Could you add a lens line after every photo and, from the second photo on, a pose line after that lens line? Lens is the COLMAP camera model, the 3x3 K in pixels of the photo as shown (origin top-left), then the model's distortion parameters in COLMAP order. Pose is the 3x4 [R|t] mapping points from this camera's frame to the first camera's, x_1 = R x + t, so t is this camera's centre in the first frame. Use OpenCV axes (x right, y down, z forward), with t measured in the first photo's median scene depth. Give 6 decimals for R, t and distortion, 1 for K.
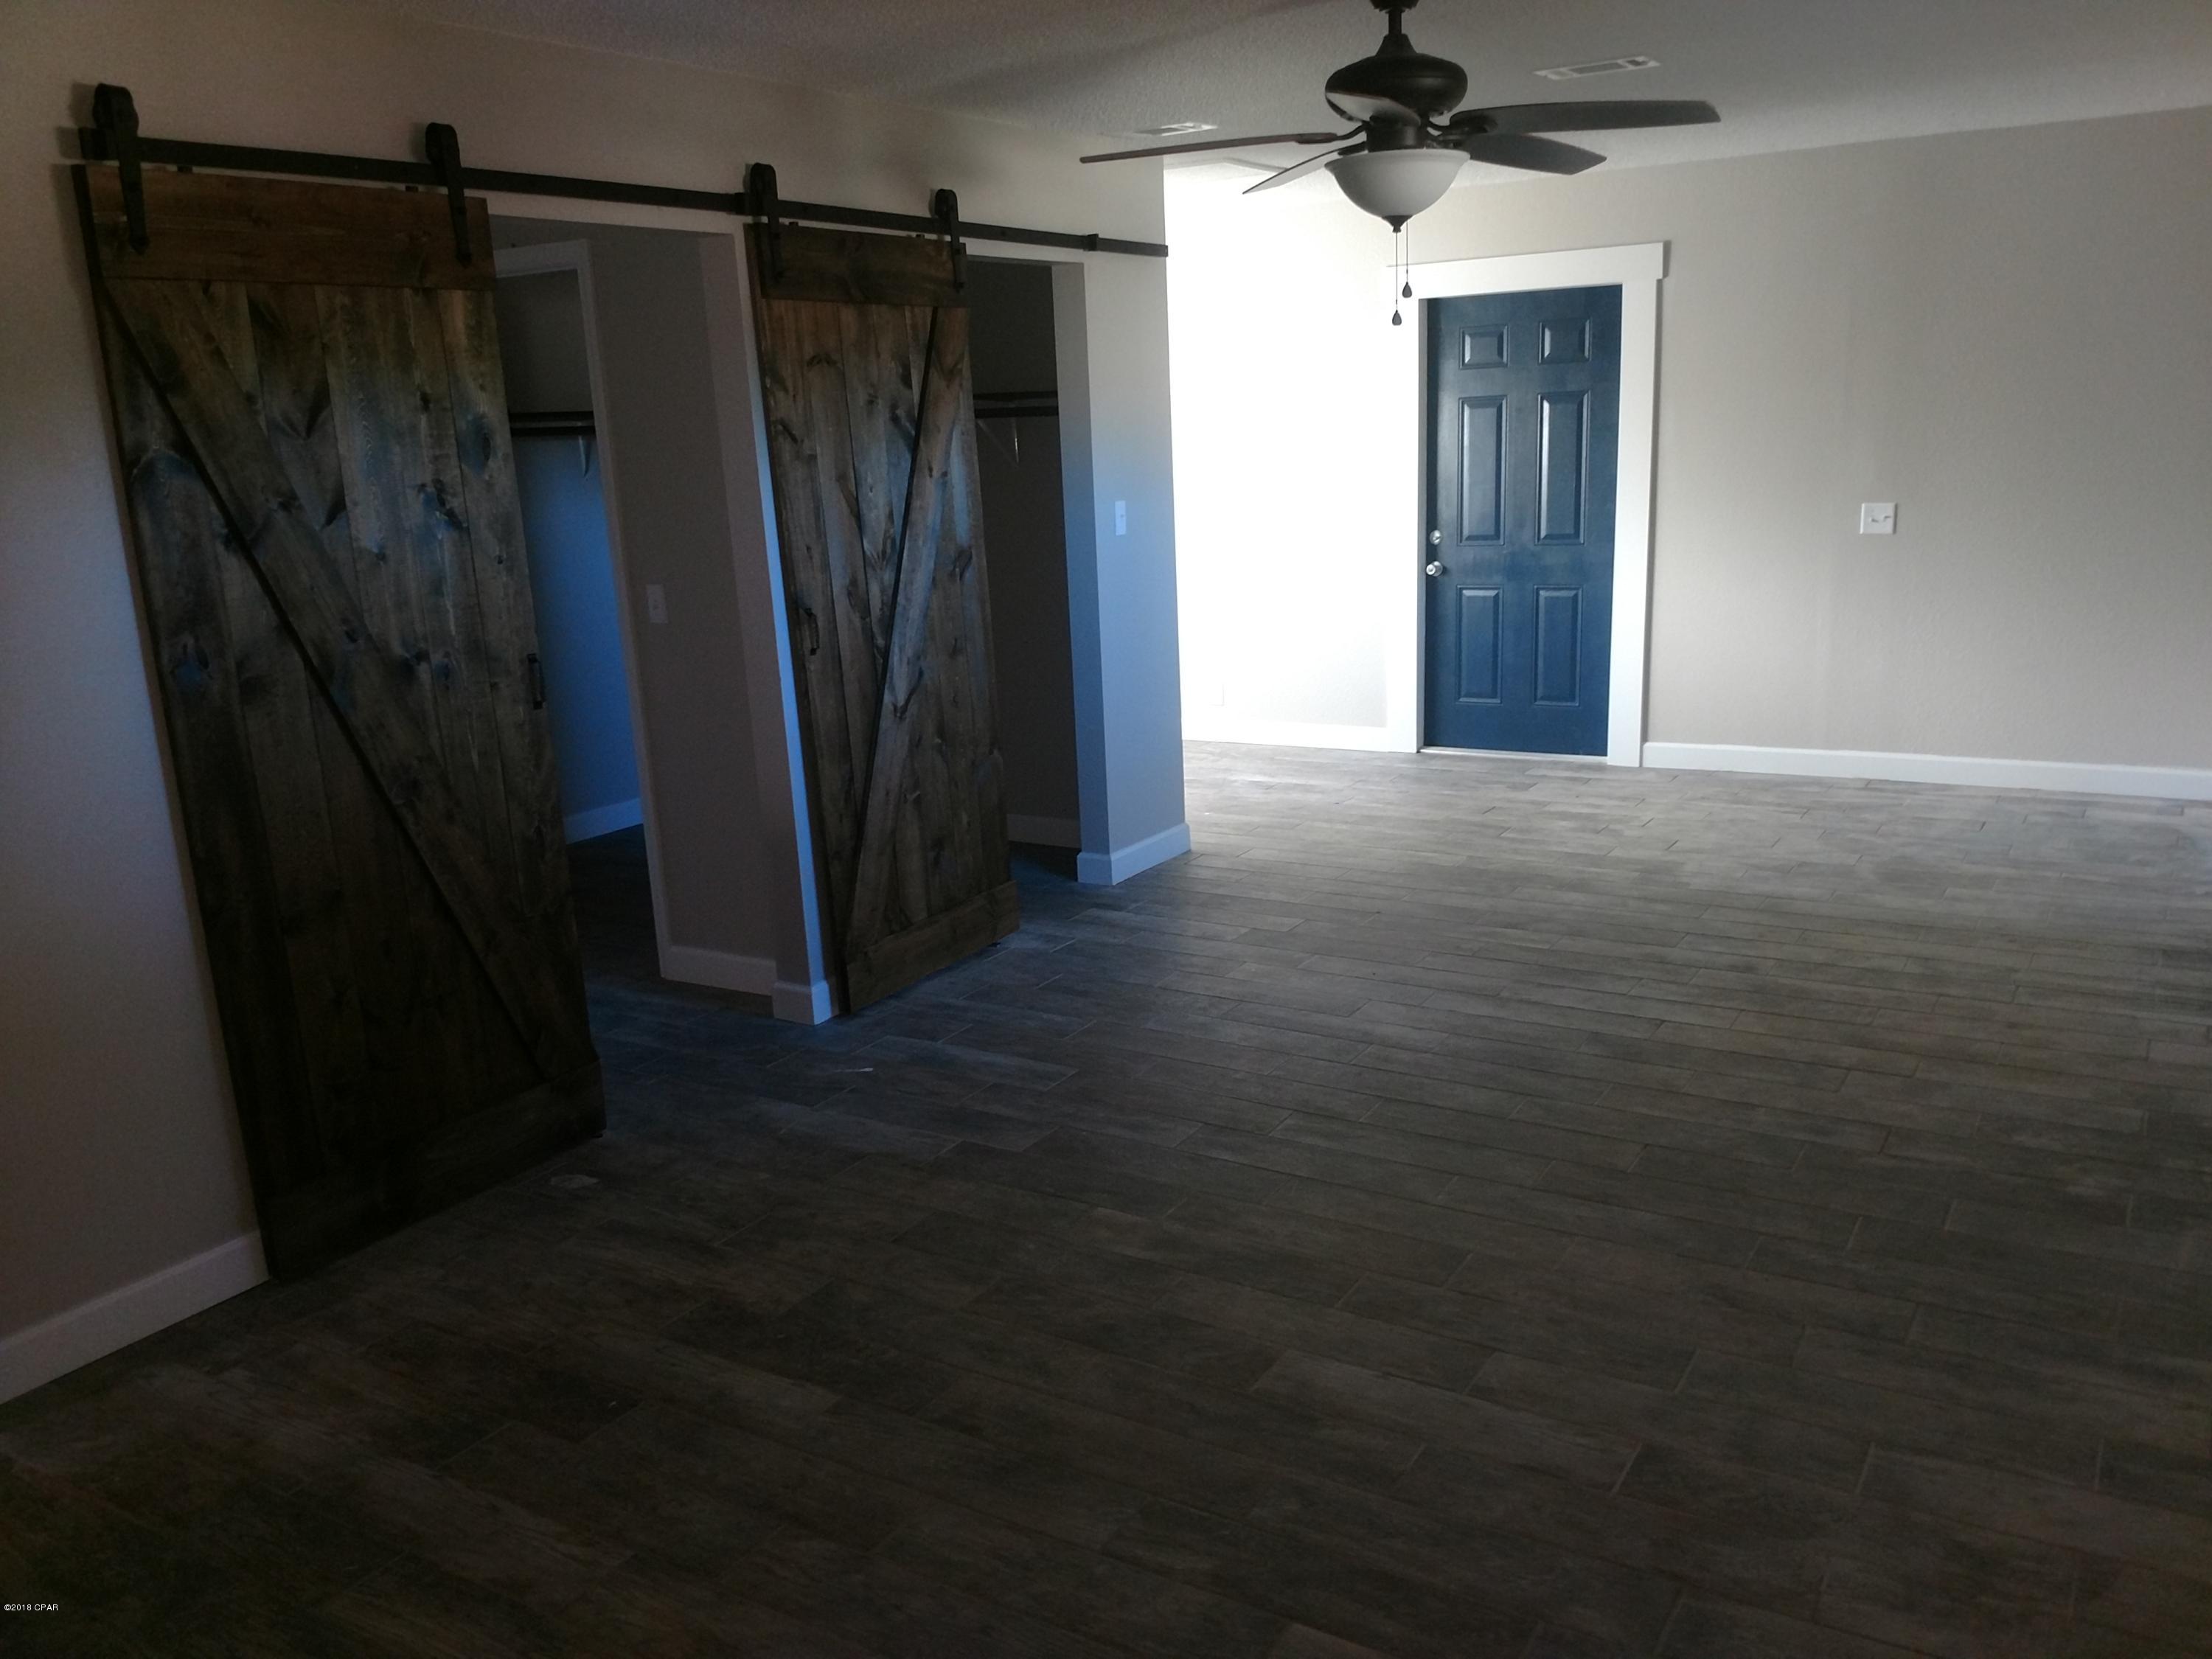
lens RADIAL K [[1763.3, 0, 1120.3], [0, 1763.3, 824.1], [0, 0, 1]] dist [0.086982, -0.140576]
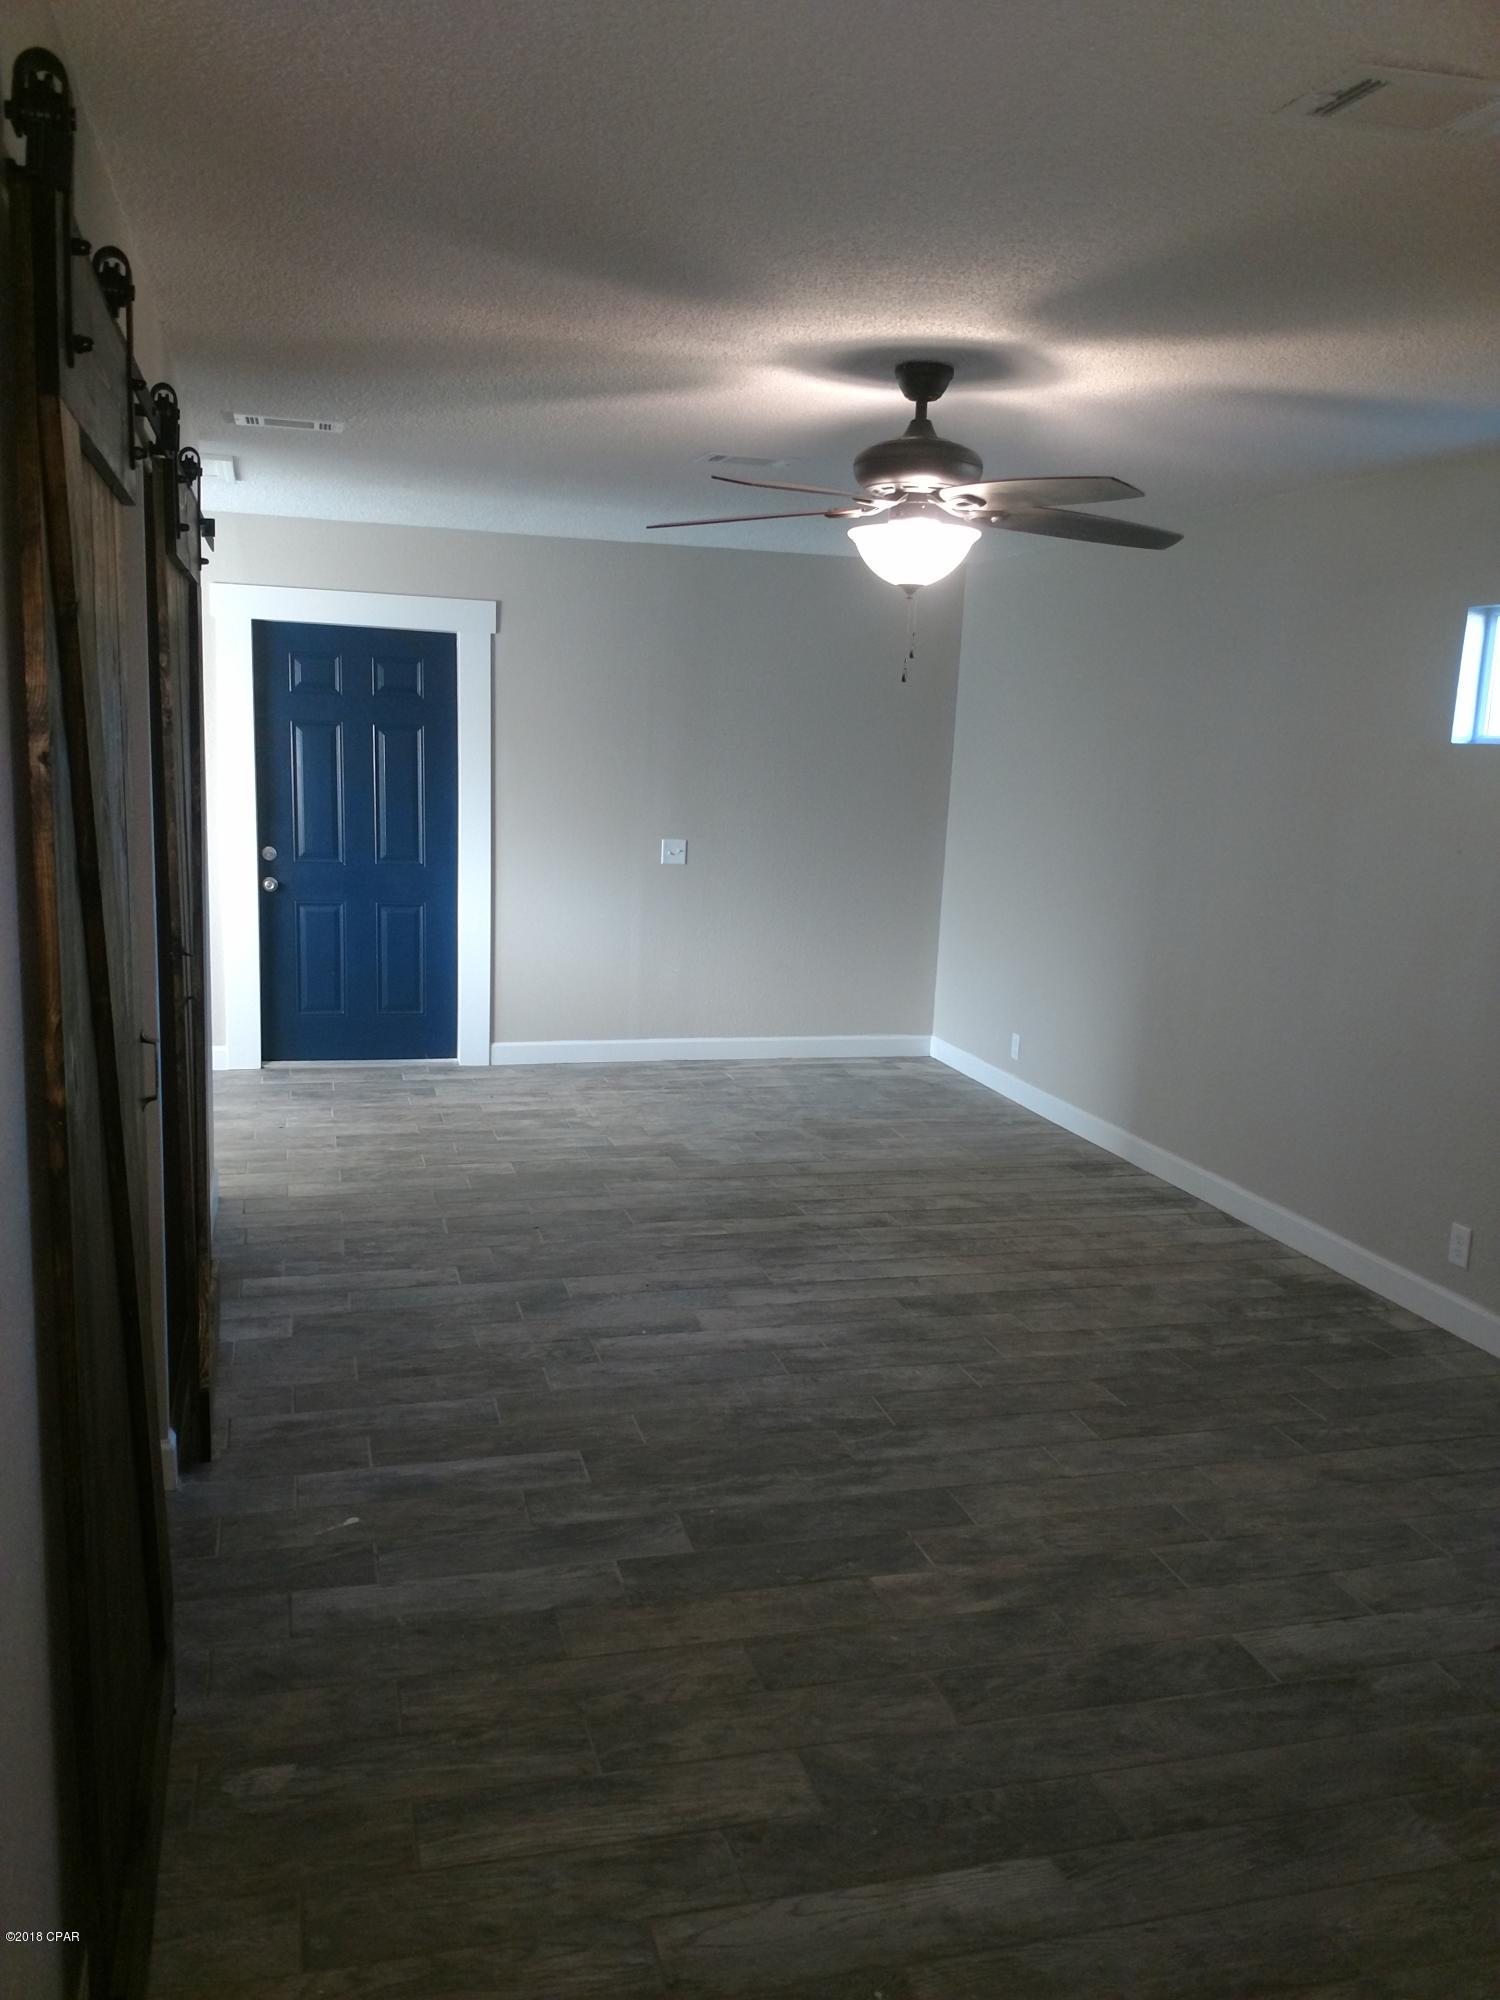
lens RADIAL K [[1594.3, 0, 733.5], [0, 1594.3, 992.9], [0, 0, 1]] dist [0.086982, -0.140576]
pose [[0.686516, -0.048395, 0.725502, -0.506270], [0.098016, 0.994835, -0.026388, -0.057494], [-0.720478, 0.089226, 0.687714, 0.329931]]
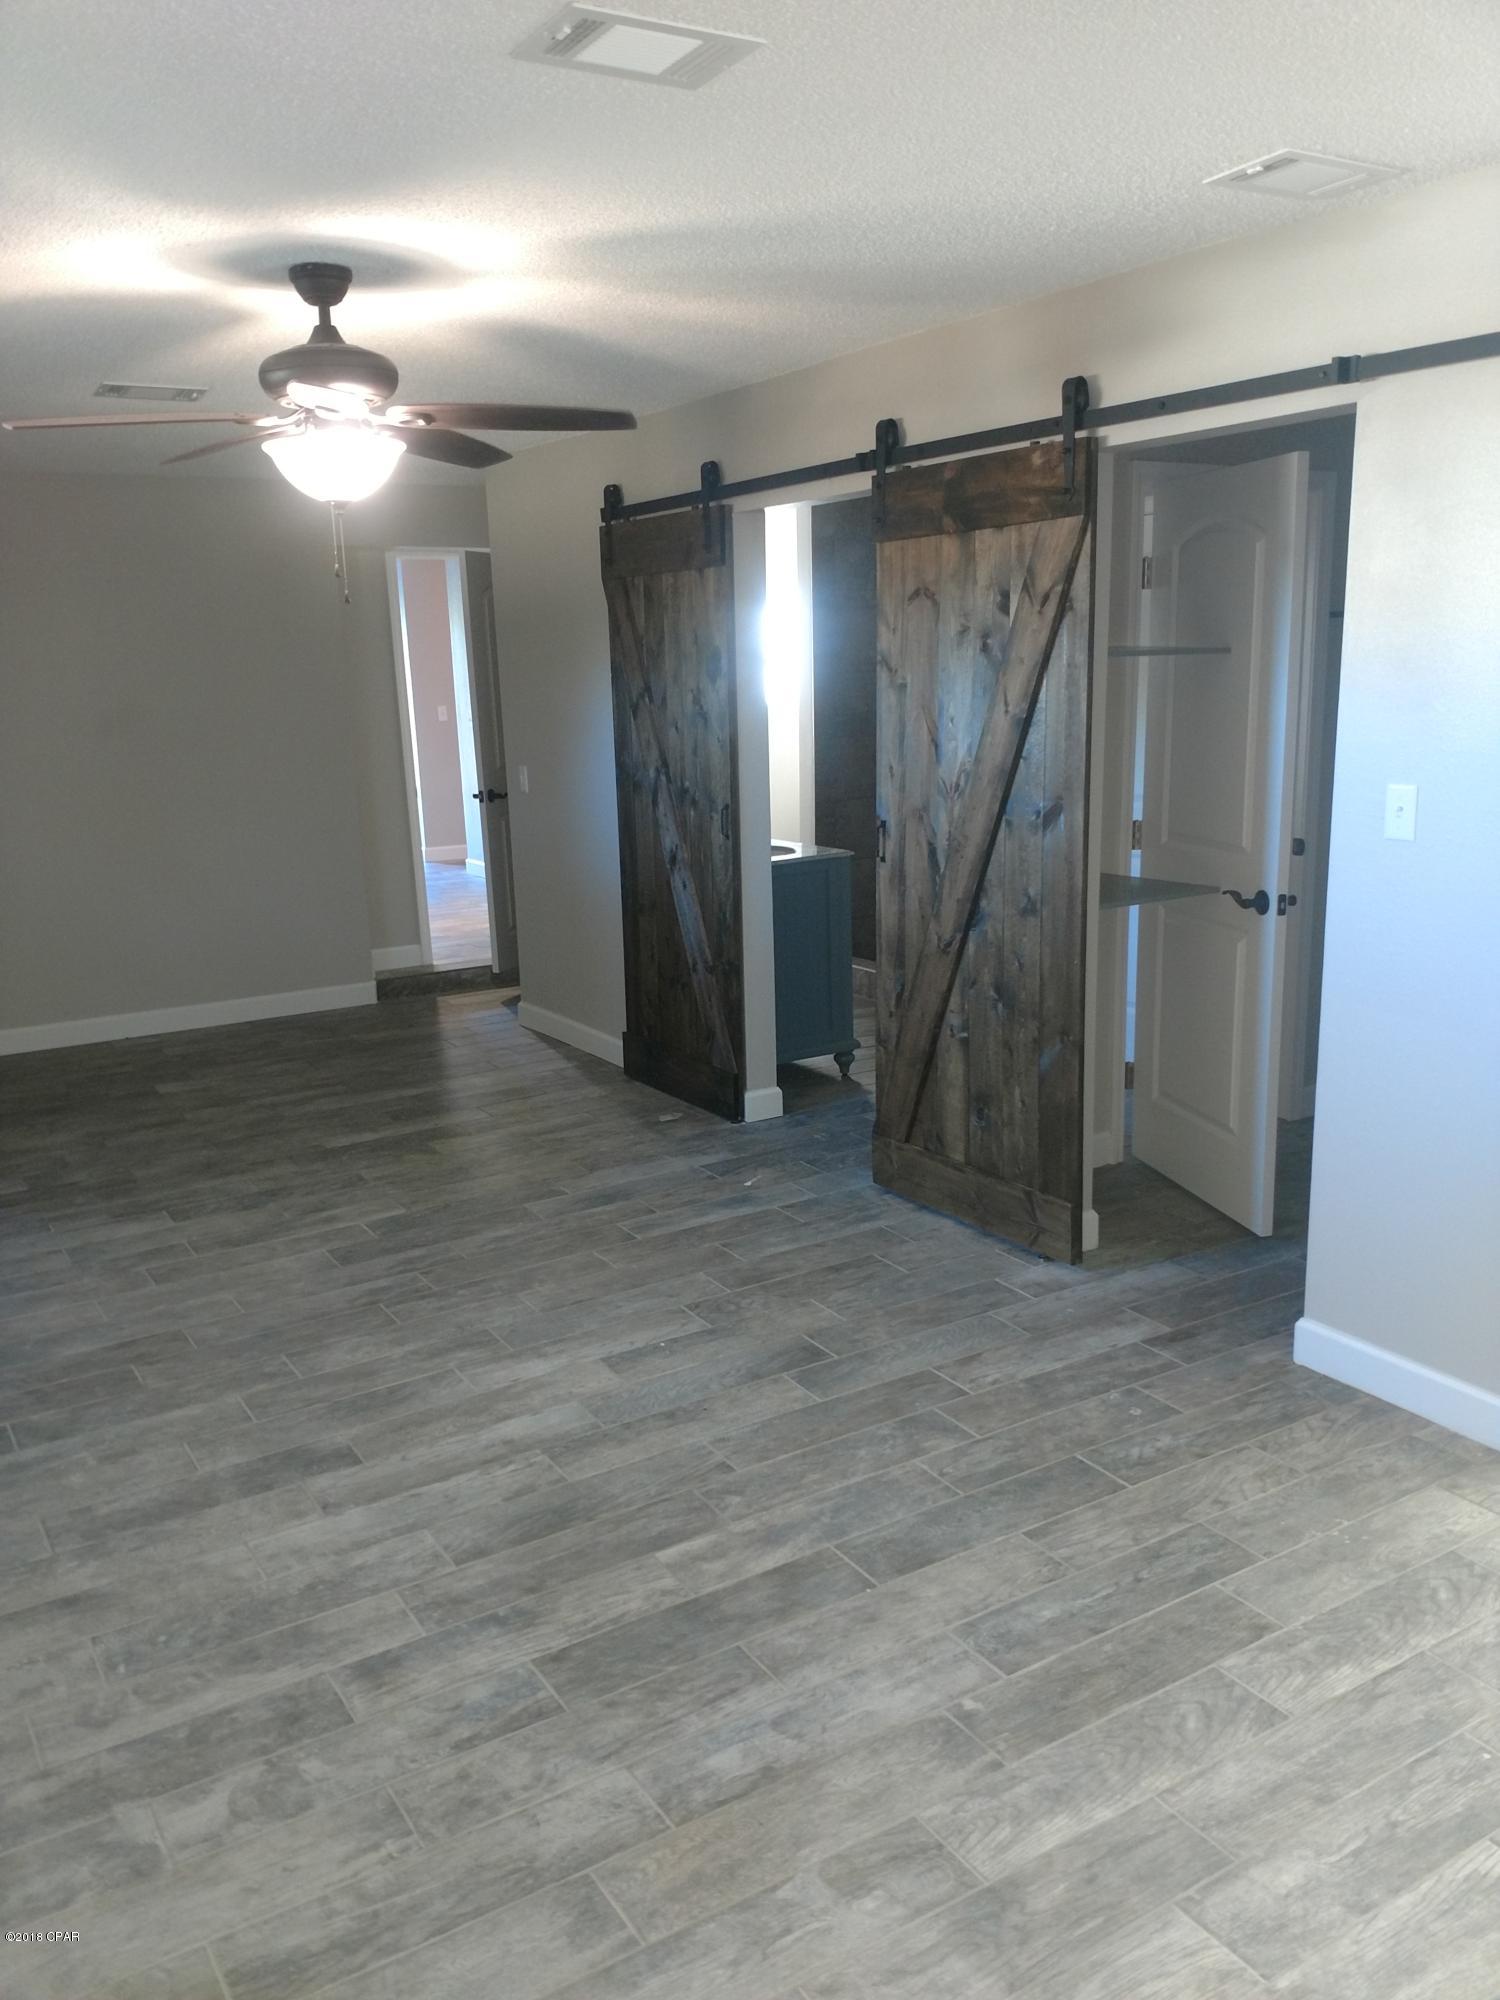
lens RADIAL K [[1594.3, 0, 767.2], [0, 1594.3, 1008.5], [0, 0, 1]] dist [0.086982, -0.140576]
pose [[-0.444785, 0.249308, -0.860240, 0.721364], [-0.155167, 0.924504, 0.348161, -0.337308], [0.882094, 0.288338, -0.372521, 1.294440]]
